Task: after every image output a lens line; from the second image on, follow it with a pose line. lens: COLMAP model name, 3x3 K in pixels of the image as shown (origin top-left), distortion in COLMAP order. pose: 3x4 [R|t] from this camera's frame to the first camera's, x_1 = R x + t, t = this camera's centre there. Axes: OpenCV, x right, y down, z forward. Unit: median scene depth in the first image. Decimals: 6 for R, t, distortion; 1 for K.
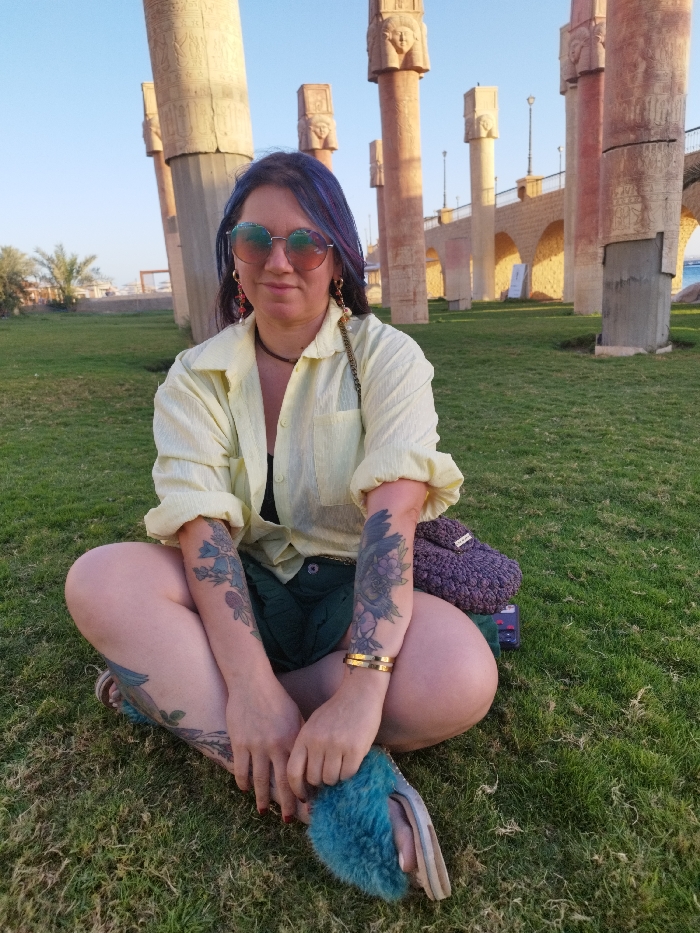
lens RADIAL K [[665.1, 0, 350.1], [0, 665.1, 469.1], [0, 0, 1]] dist [0.031274, -0.038147]
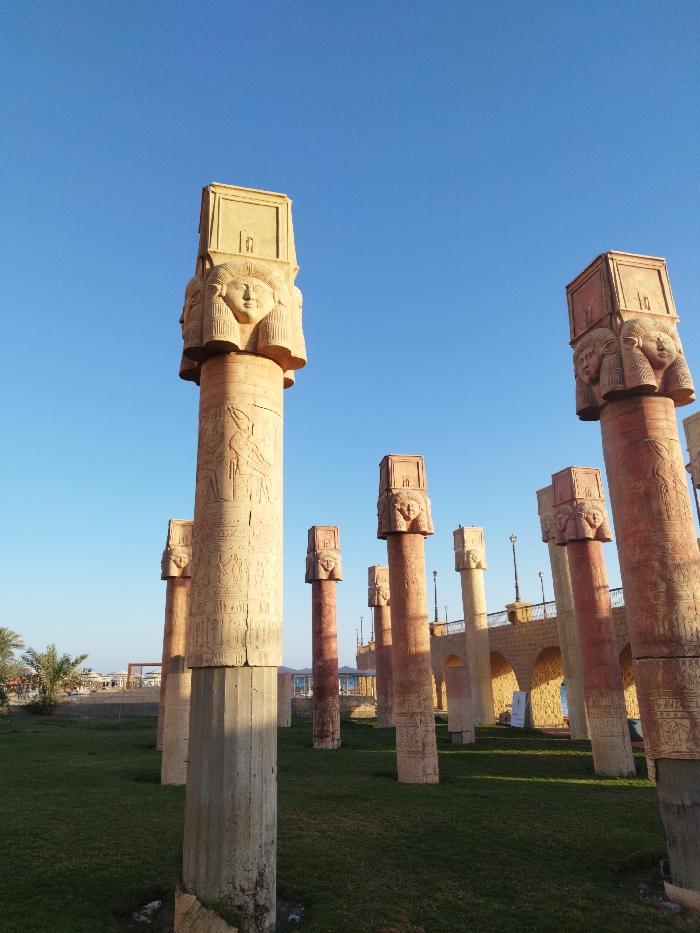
lens RADIAL K [[665.1, 0, 350.1], [0, 665.1, 469.1], [0, 0, 1]] dist [0.031274, -0.038147]
pose [[0.998723, 0.050471, 0.002164, -0.027659], [-0.041174, 0.838077, -0.543996, -0.082624], [-0.029270, 0.543212, 0.839085, 0.022865]]
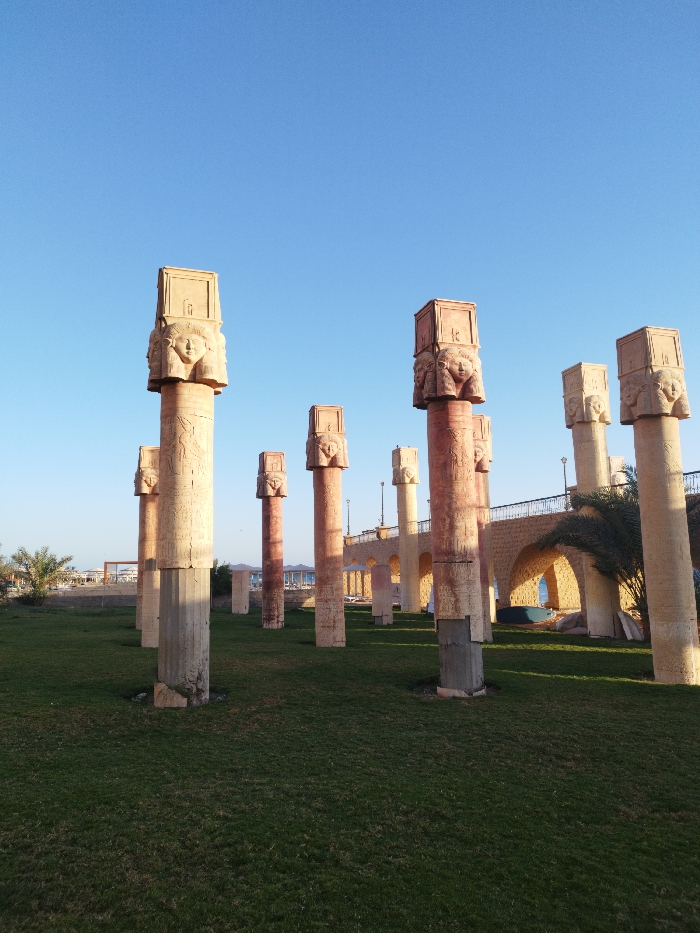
lens RADIAL K [[647.3, 0, 349.6], [0, 647.3, 474.0], [0, 0, 1]] dist [0.035655, -0.058581]
pose [[0.996456, 0.057315, 0.061566, 0.036751], [-0.026671, 0.909444, -0.414970, -0.007443], [-0.079775, 0.411857, 0.907750, -0.258047]]
